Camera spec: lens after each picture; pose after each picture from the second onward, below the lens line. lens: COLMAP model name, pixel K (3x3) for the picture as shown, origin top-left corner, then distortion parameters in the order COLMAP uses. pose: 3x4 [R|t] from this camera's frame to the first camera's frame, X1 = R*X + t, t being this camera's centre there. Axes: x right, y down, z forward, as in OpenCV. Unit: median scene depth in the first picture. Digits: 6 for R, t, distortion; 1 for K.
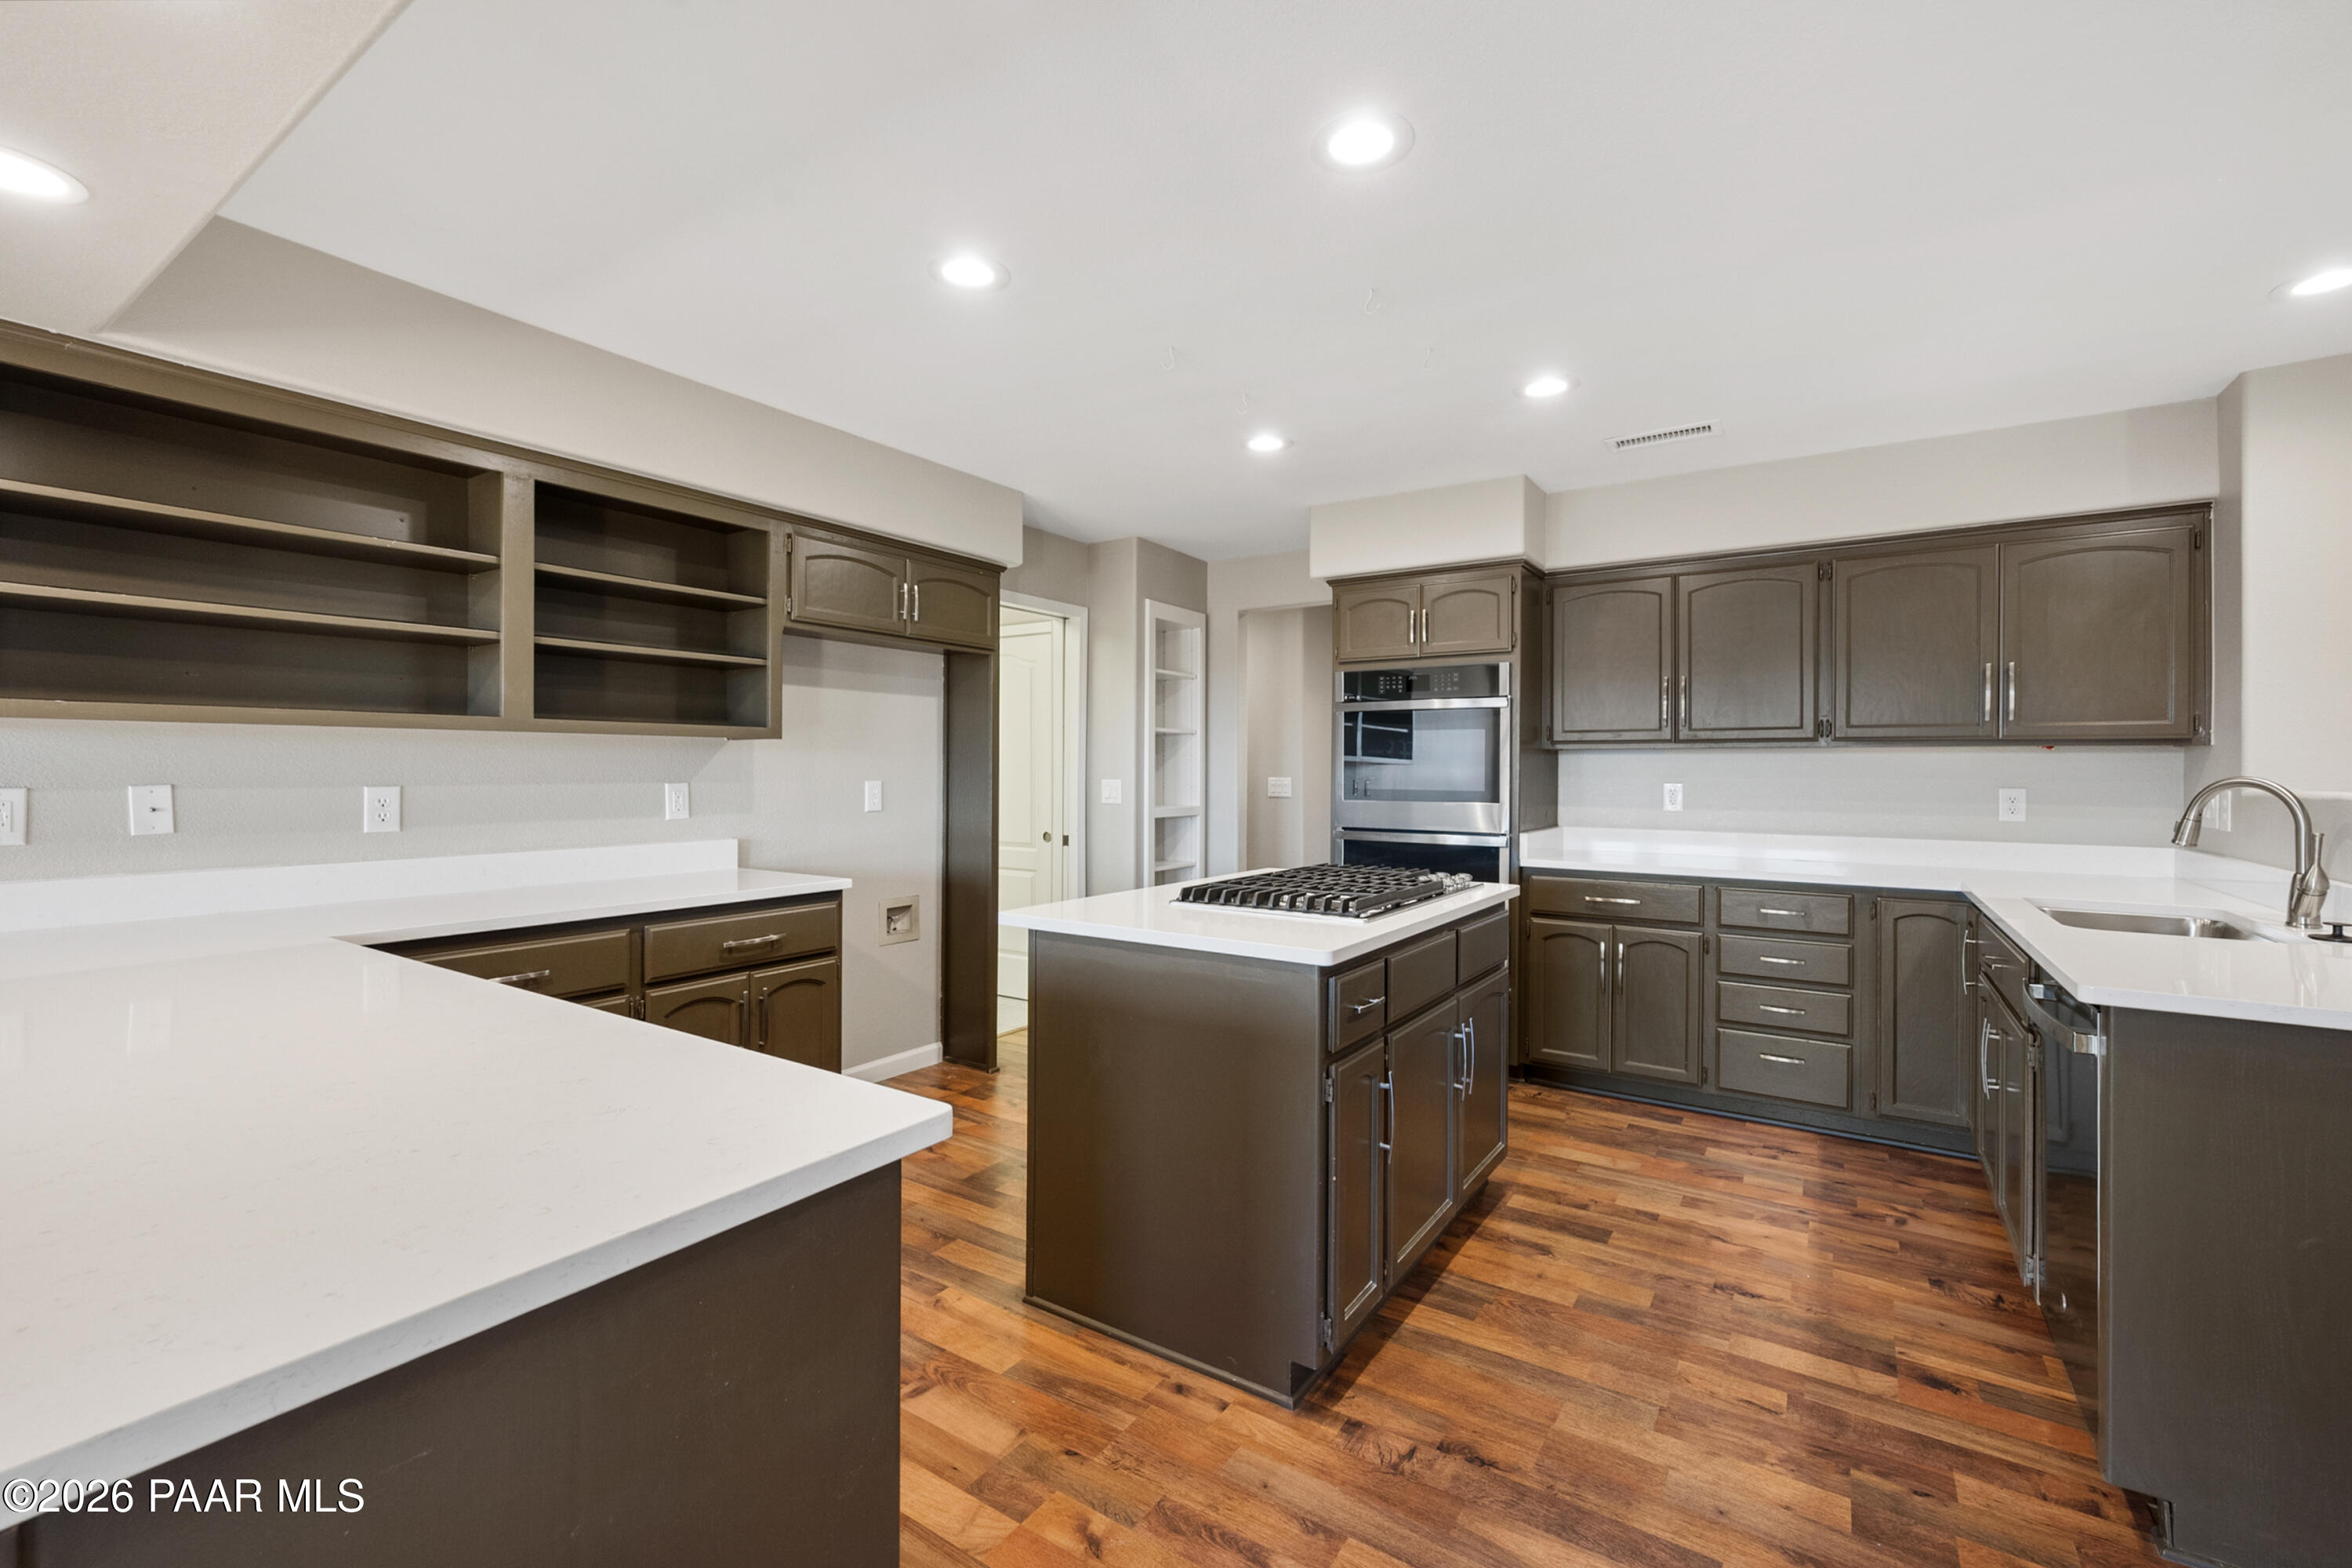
lens RADIAL K [[981.4, 0, 1170.0], [0, 981.4, 776.2], [0, 0, 1]] dist [-0.004484, 0.001407]
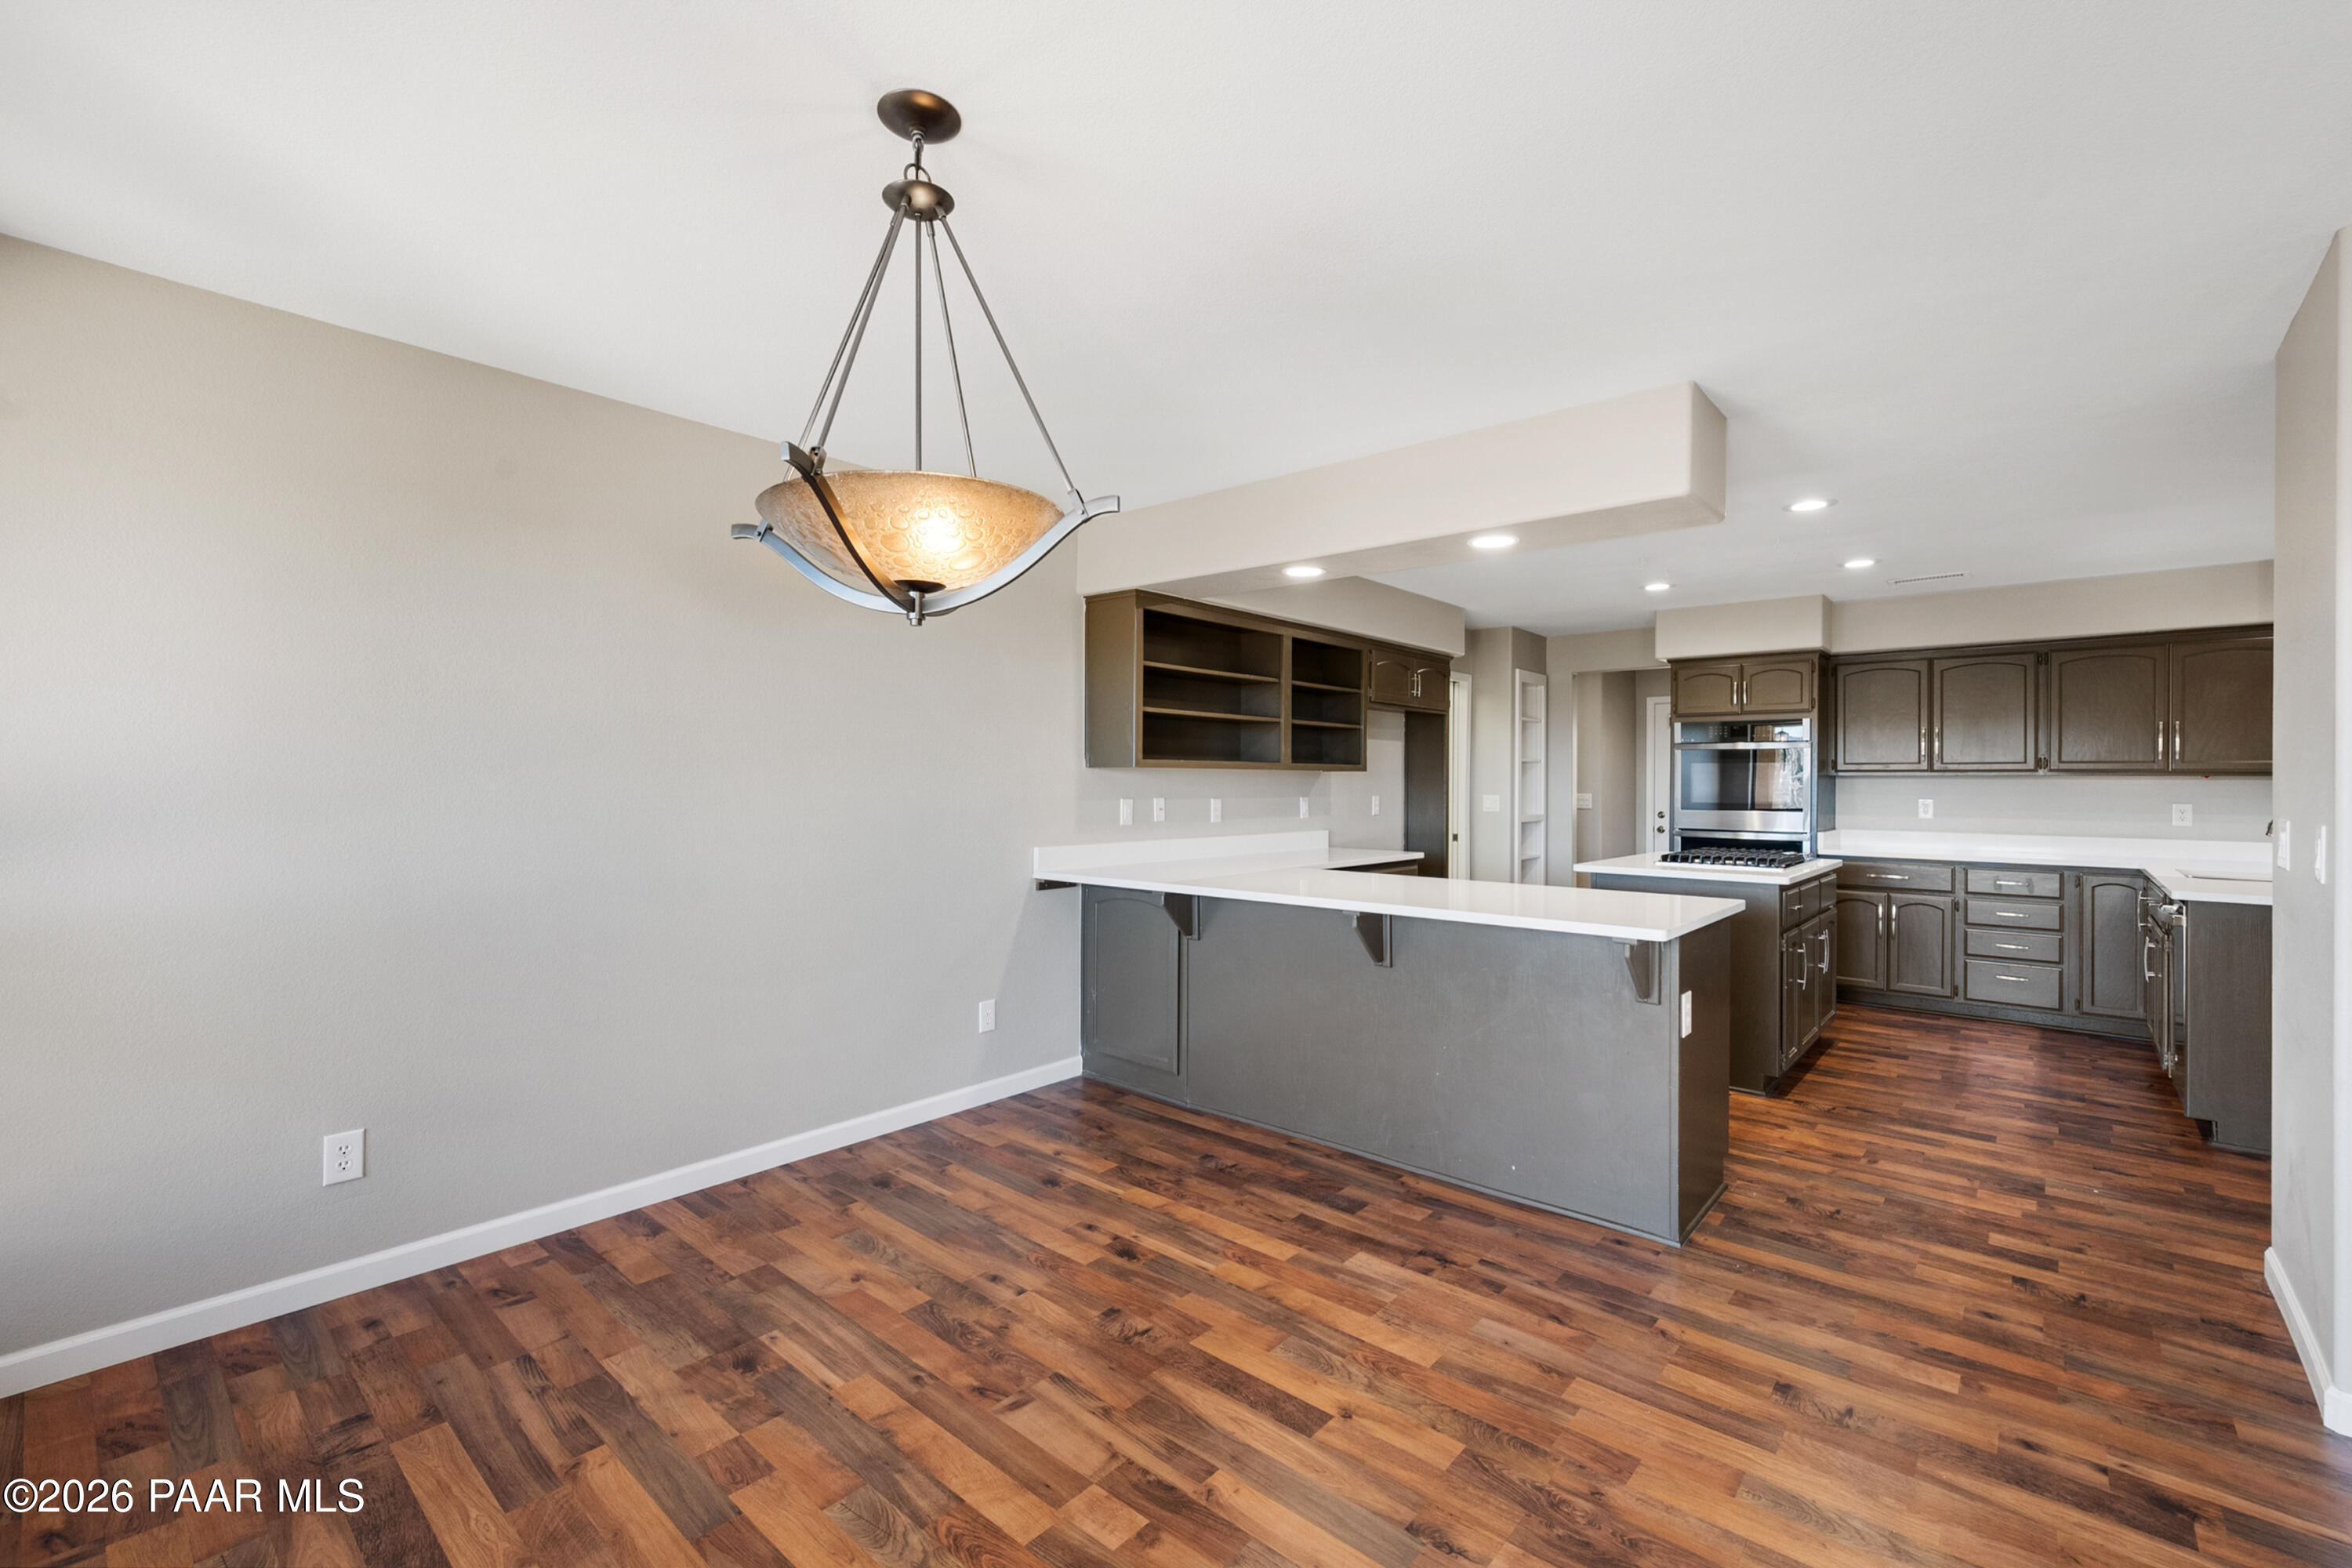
lens RADIAL K [[981.4, 0, 1179.7], [0, 981.4, 788.2], [0, 0, 1]] dist [-0.004484, 0.001407]
pose [[0.991555, 0.001889, -0.129676, -0.488218], [-0.002219, 0.999995, -0.002402, -0.003880], [0.129671, 0.002670, 0.991554, -0.717362]]
